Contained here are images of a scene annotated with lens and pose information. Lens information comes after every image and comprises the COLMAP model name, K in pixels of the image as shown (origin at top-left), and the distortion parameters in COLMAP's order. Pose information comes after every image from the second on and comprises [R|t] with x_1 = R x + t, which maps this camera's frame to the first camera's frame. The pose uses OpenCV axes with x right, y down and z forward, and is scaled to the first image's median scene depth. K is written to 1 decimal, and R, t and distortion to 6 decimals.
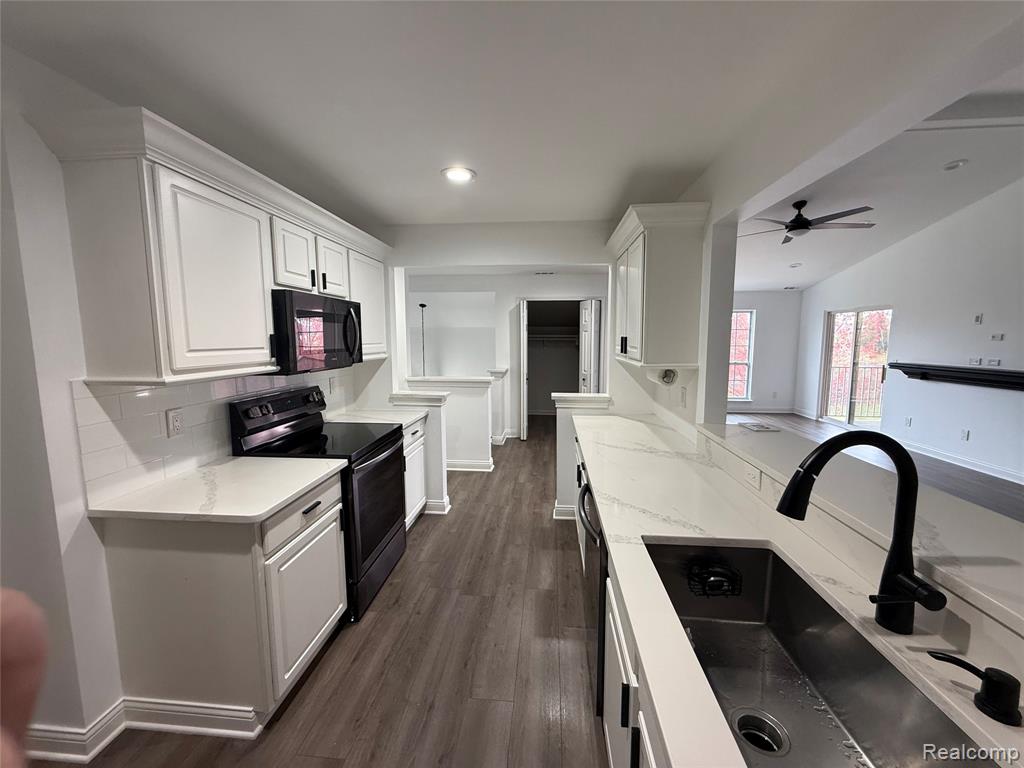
lens RADIAL K [[409.0, 0, 511.5], [0, 409.0, 381.4], [0, 0, 1]] dist [0.000497, 0.000138]
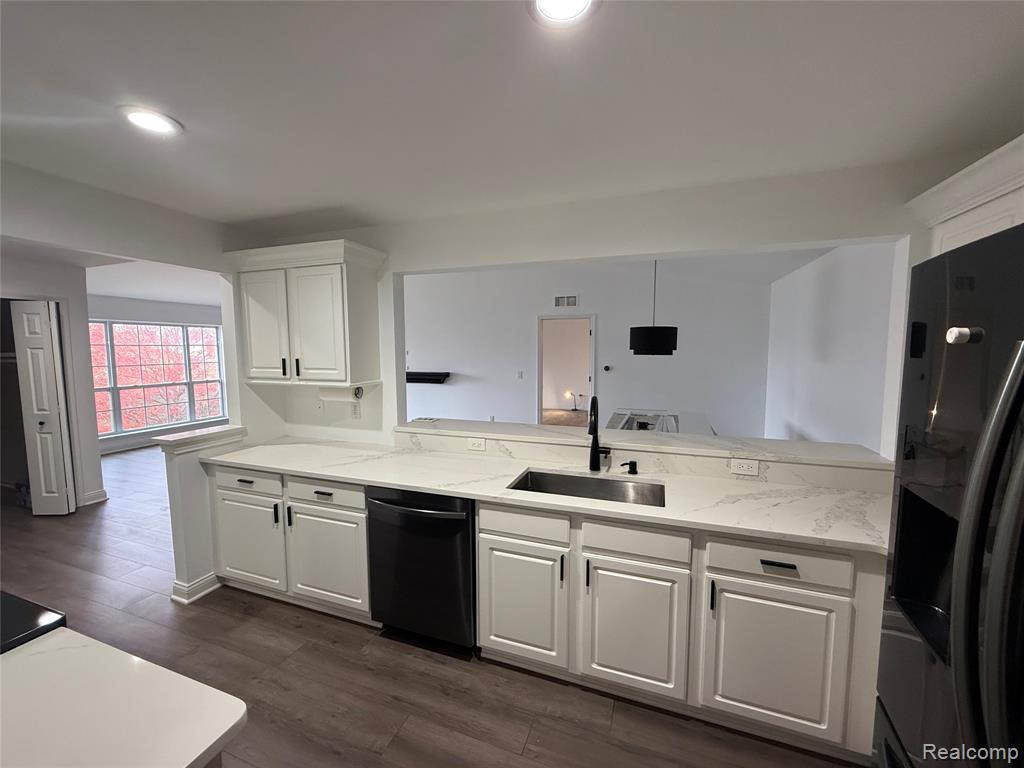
lens RADIAL K [[409.0, 0, 511.2], [0, 409.0, 382.3], [0, 0, 1]] dist [0.000497, 0.000138]
pose [[0.252062, -0.081656, 0.964260, -0.587619], [0.109924, 0.992400, 0.055305, -0.054894], [-0.961448, 0.092055, 0.259122, 0.278077]]
